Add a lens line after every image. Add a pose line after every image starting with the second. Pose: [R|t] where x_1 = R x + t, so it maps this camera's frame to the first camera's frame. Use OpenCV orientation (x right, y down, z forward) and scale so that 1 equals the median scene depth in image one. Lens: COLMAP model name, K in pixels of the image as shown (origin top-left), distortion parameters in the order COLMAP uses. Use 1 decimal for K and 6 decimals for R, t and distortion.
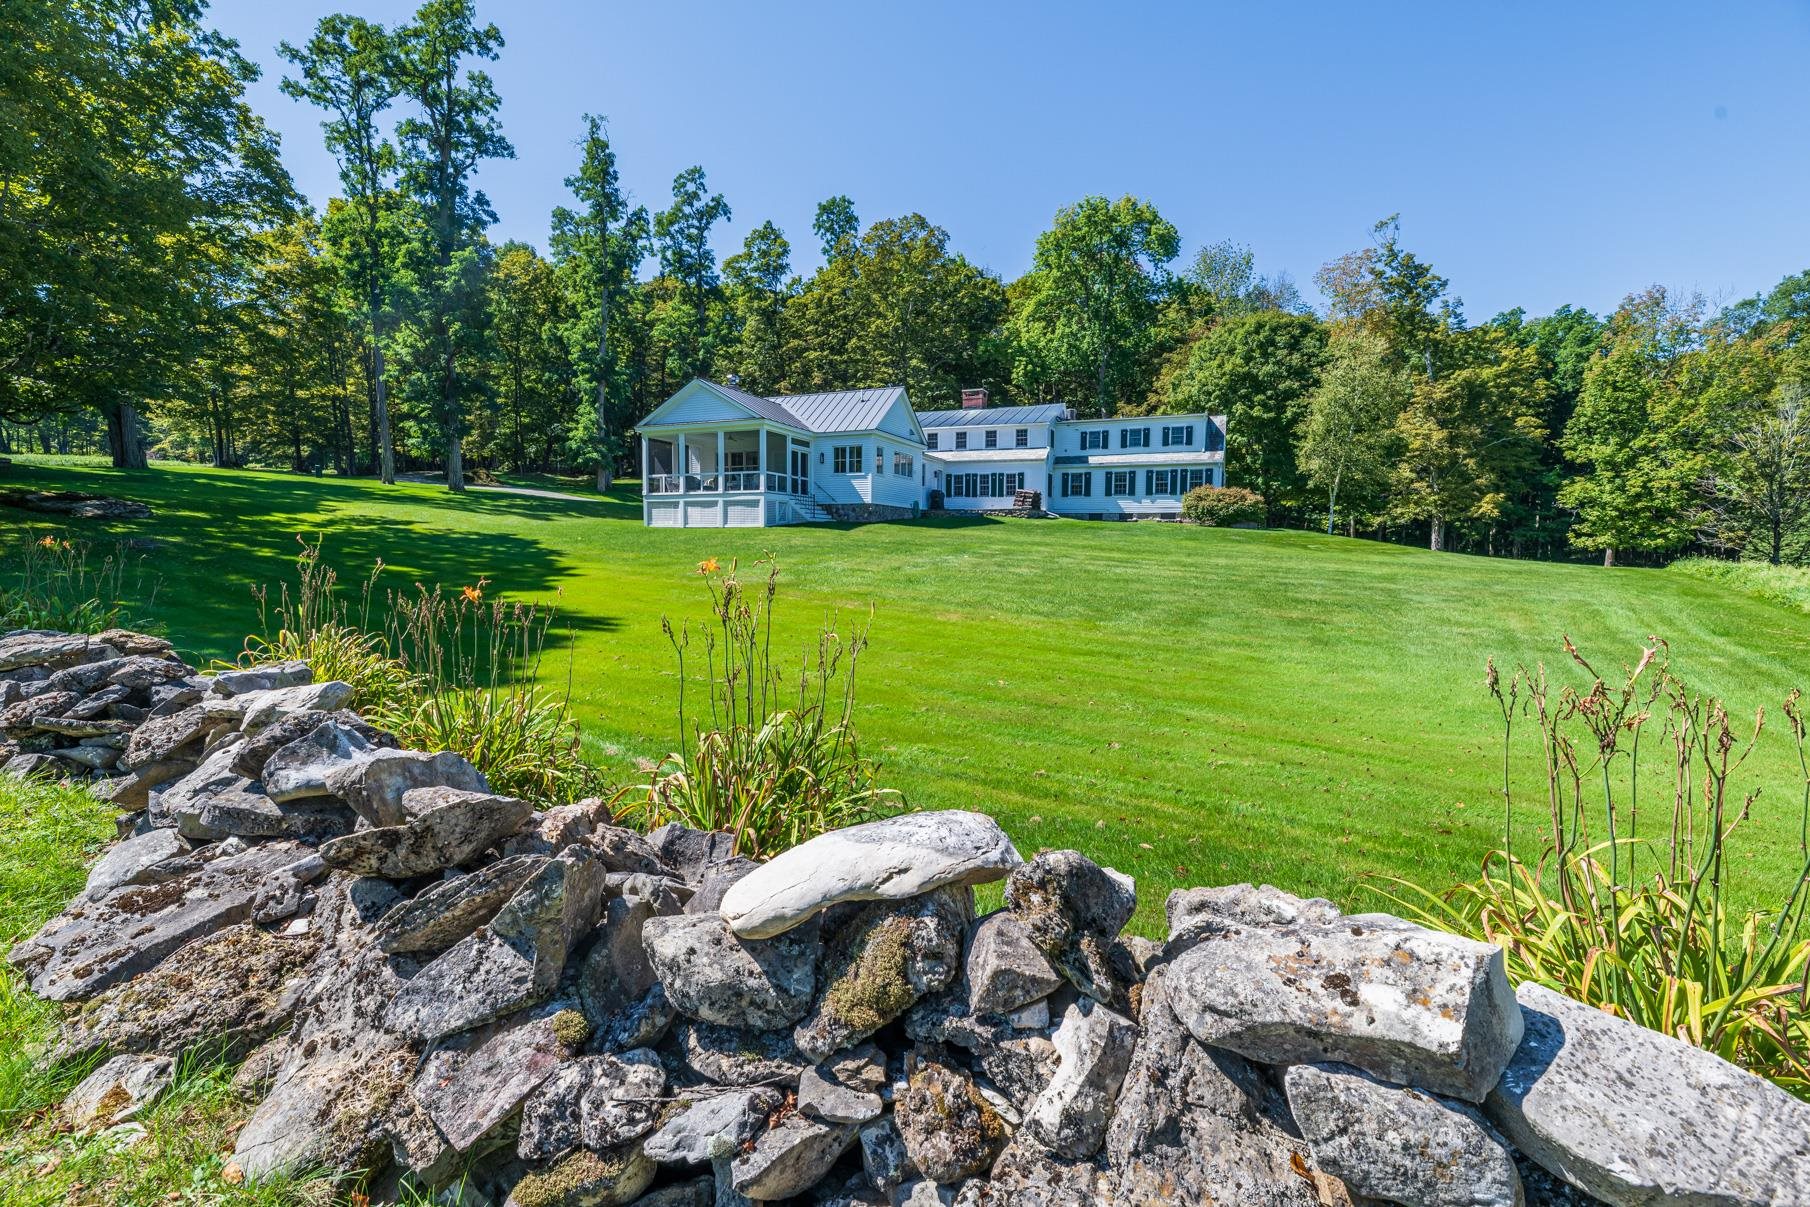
lens RADIAL K [[830.7, 0, 905.0], [0, 830.7, 603.5], [0, 0, 1]] dist [0.014227, 0.000112]
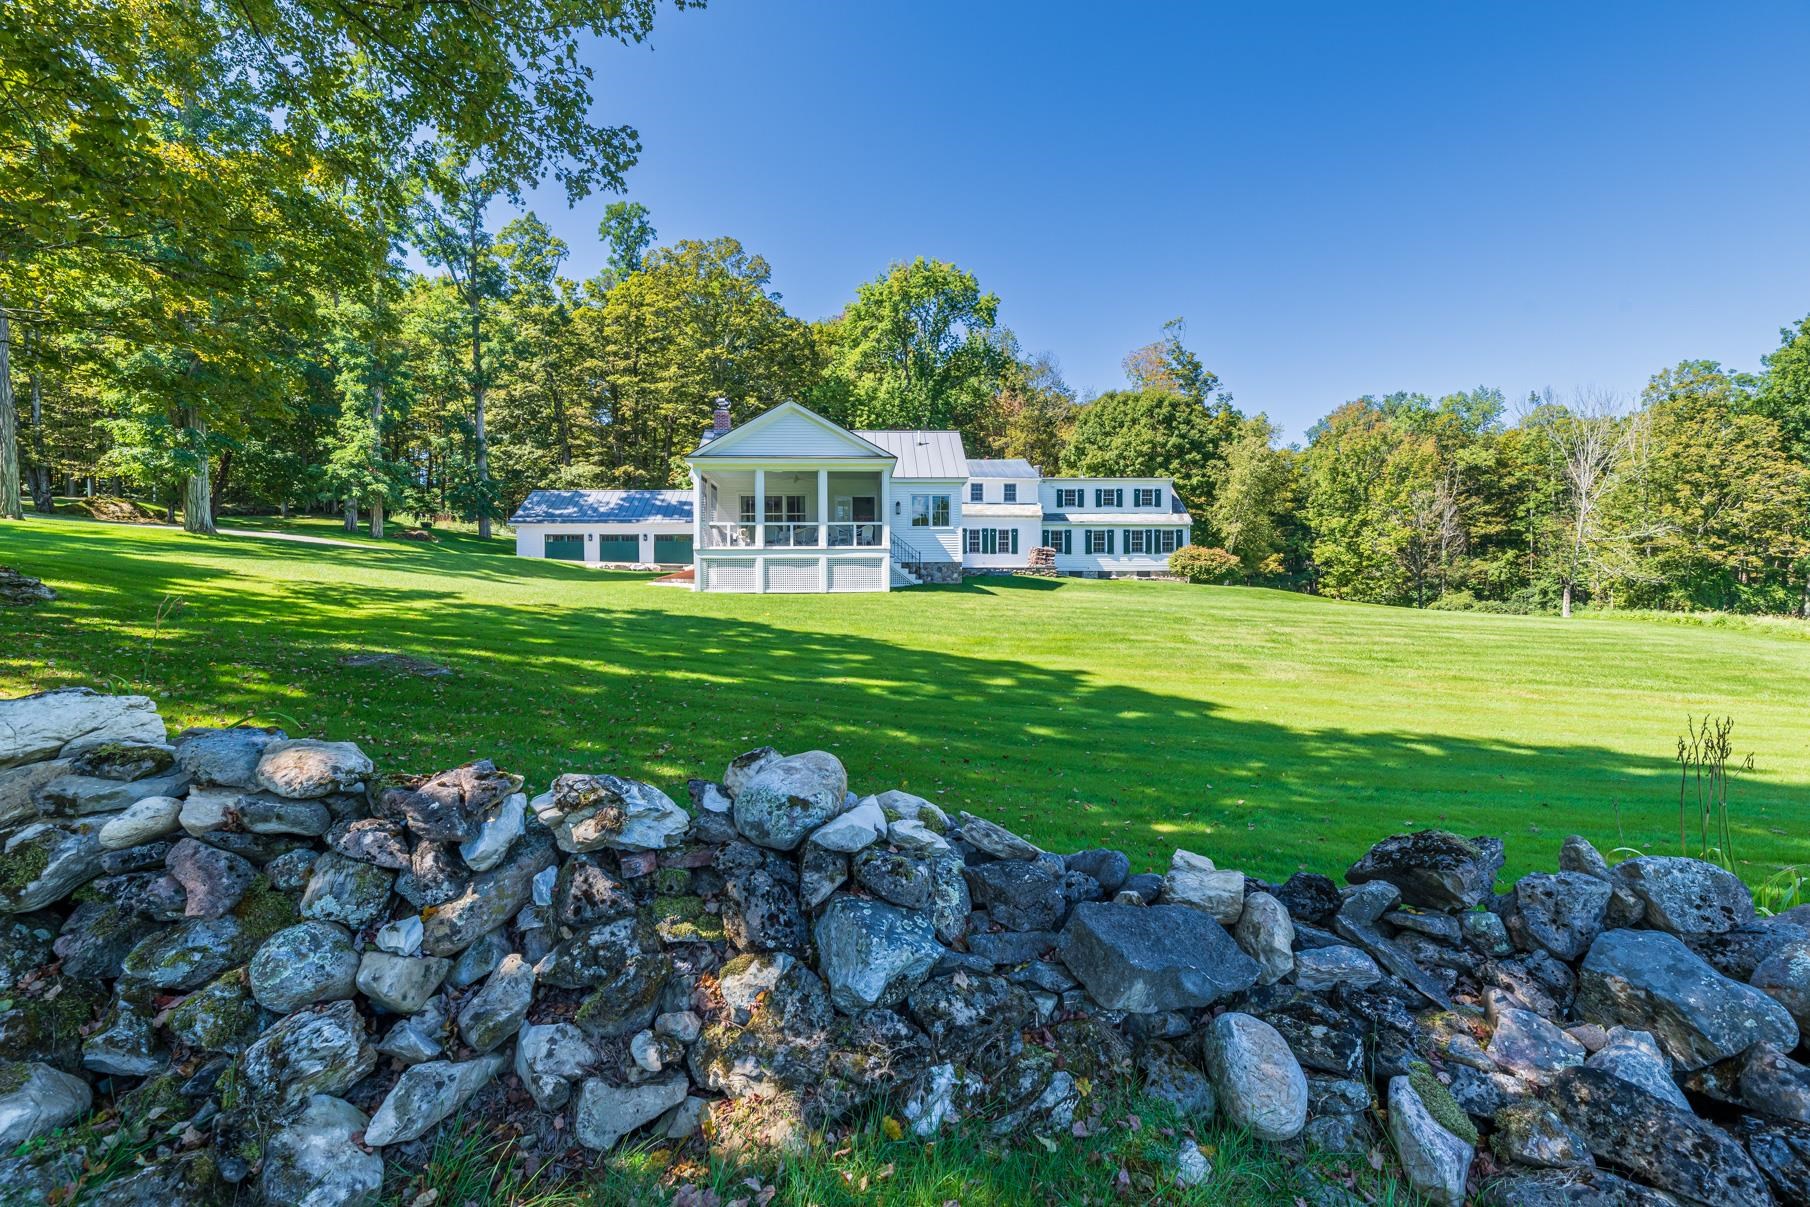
lens RADIAL K [[830.7, 0, 905.0], [0, 830.7, 603.5], [0, 0, 1]] dist [0.014227, 0.000112]
pose [[0.881307, -0.019297, 0.472150, -0.430152], [0.045270, 0.998018, -0.043709, -0.035349], [-0.470371, 0.059895, 0.880434, 0.221757]]
